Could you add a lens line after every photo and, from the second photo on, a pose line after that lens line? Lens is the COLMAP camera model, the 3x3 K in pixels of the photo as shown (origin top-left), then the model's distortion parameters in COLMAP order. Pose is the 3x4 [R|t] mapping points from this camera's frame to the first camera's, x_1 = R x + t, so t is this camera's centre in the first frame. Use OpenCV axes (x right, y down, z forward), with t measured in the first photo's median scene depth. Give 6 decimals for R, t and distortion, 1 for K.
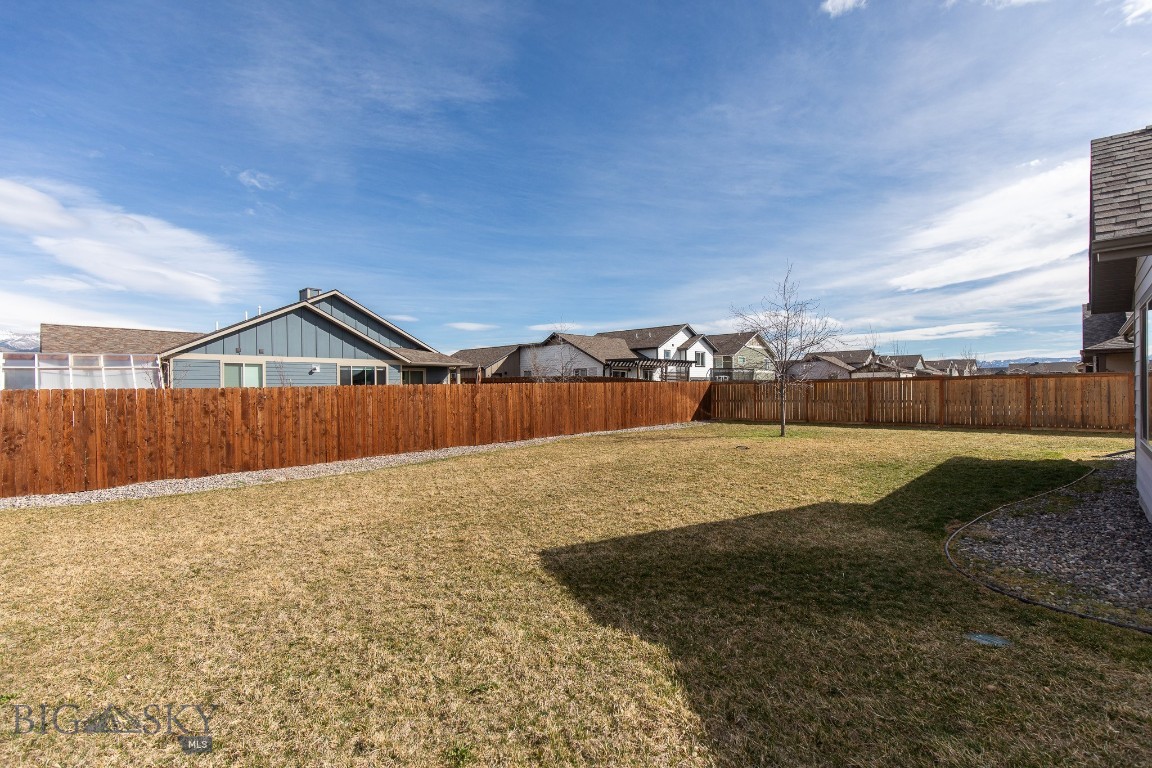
lens RADIAL K [[531.4, 0, 576.0], [0, 531.4, 384.0], [0, 0, 1]] dist [0.002008, 0.000505]
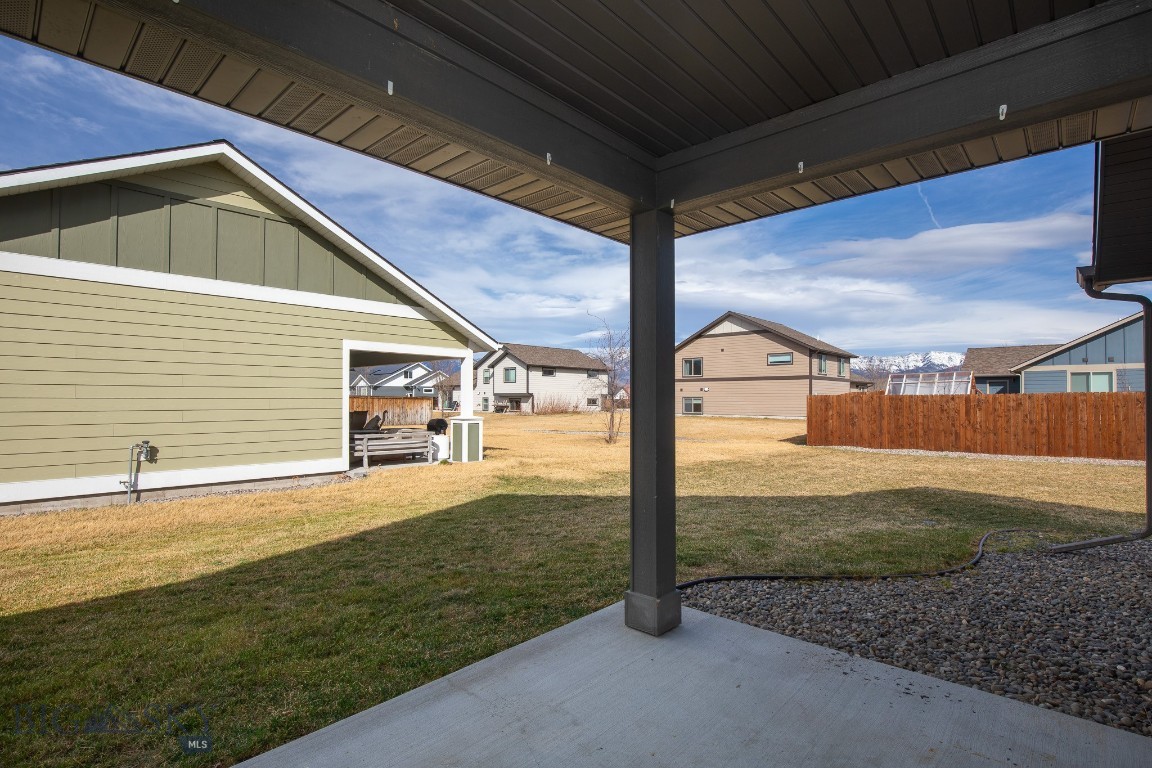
lens RADIAL K [[524.6, 0, 582.5], [0, 524.6, 397.8], [0, 0, 1]] dist [-0.032251, 0.000496]
pose [[-0.001489, 0.008440, -0.999963, 0.233541], [0.003178, 0.999959, 0.008435, 0.000453], [0.999994, -0.003165, -0.001516, -0.010651]]
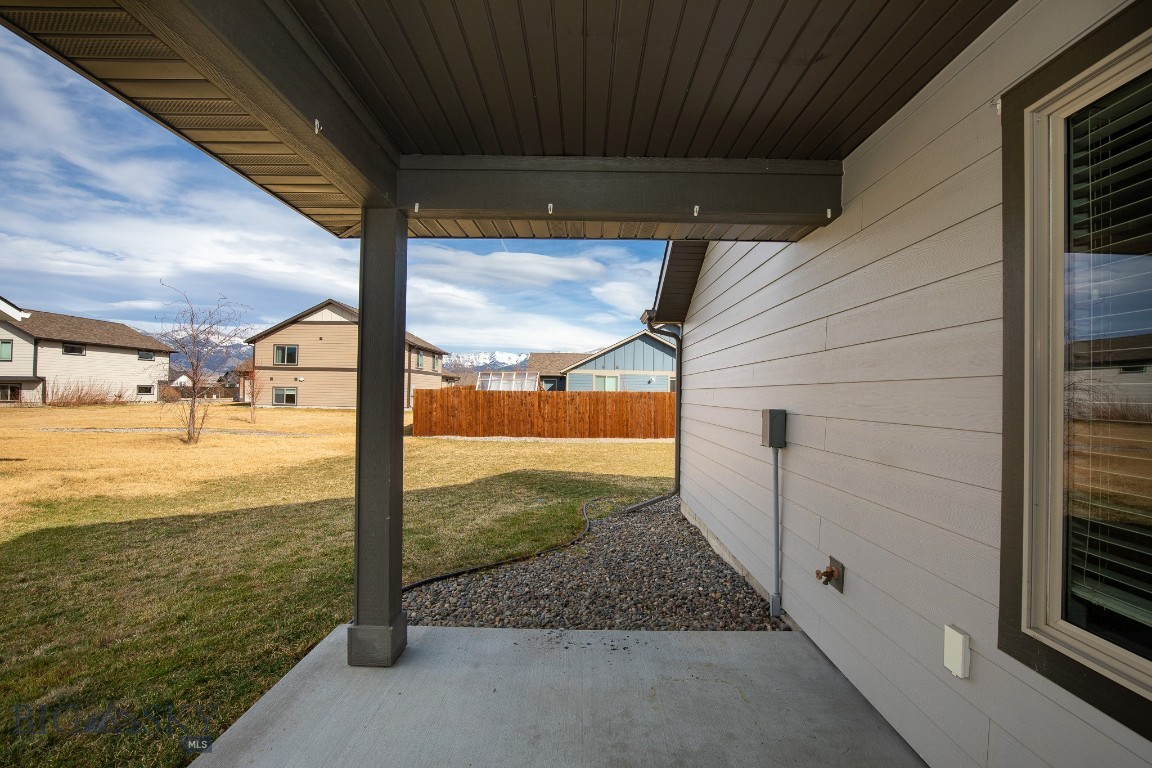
lens RADIAL K [[515.4, 0, 556.4], [0, 515.4, 385.6], [0, 0, 1]] dist [-0.027964, 0.000808]
pose [[0.652254, 0.011872, -0.757908, 0.224409], [-0.020689, 0.999784, -0.002145, -0.002597], [0.757718, 0.017079, 0.652358, -0.028972]]
